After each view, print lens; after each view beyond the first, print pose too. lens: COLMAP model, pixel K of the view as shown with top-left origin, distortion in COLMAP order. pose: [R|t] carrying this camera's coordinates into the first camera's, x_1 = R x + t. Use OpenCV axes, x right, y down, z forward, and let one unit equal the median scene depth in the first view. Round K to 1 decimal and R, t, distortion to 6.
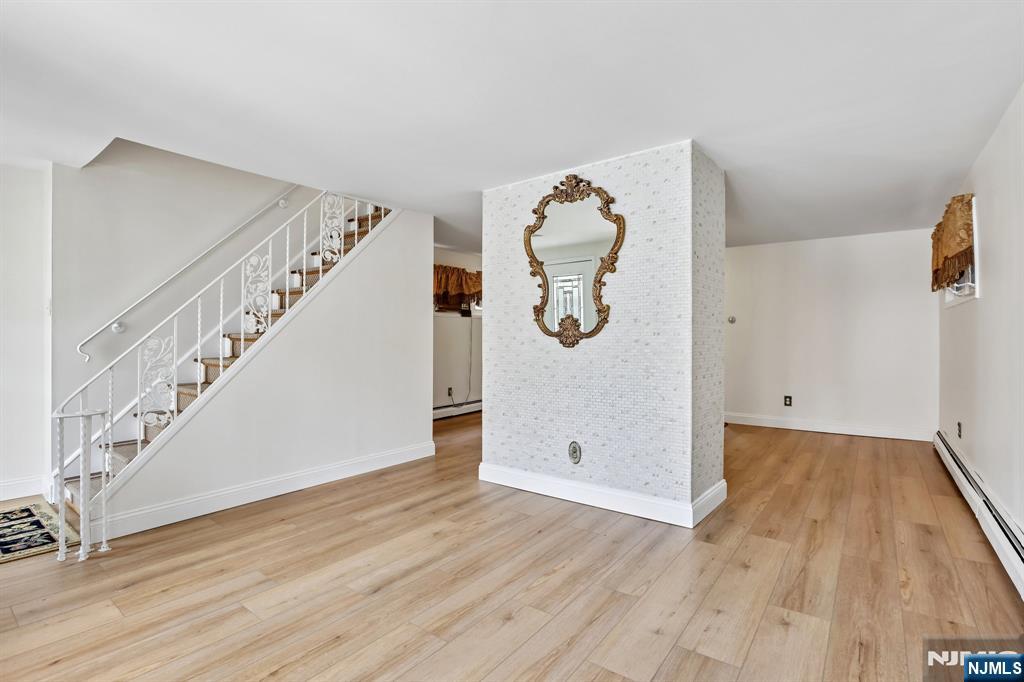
lens RADIAL K [[479.8, 0, 508.8], [0, 479.8, 338.8], [0, 0, 1]] dist [-0.050279, 0.015170]
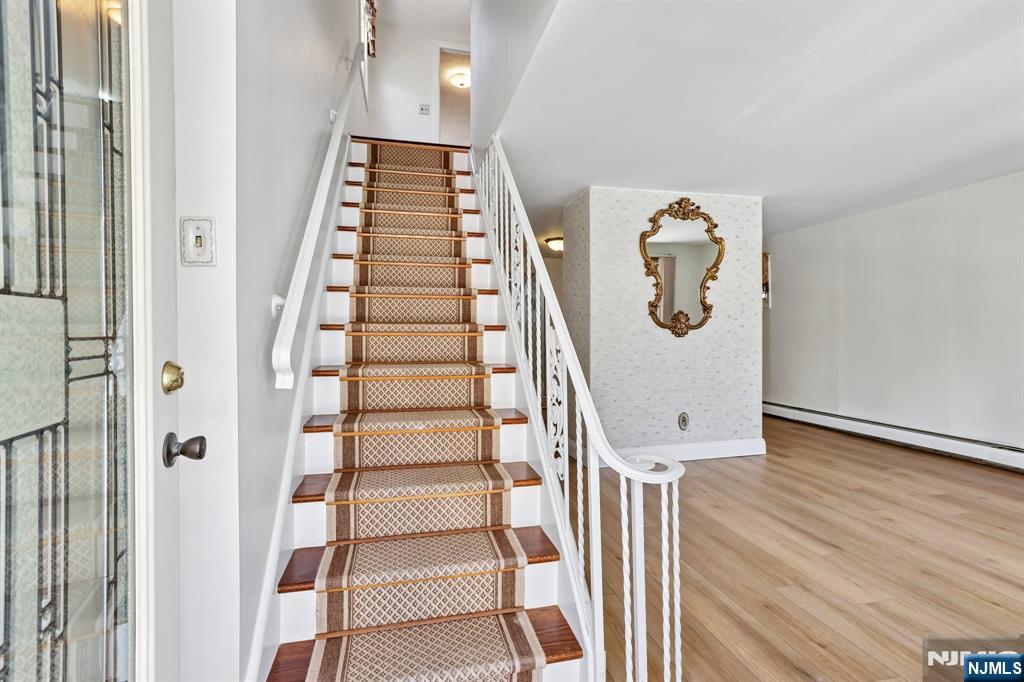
lens RADIAL K [[458.7, 0, 506.3], [0, 458.7, 336.5], [0, 0, 1]] dist [-0.004561, 0.000769]
pose [[0.640875, -0.009999, 0.767580, -1.094115], [0.009401, 0.999942, 0.005176, 0.006489], [-0.767588, 0.003899, 0.640932, 0.599320]]
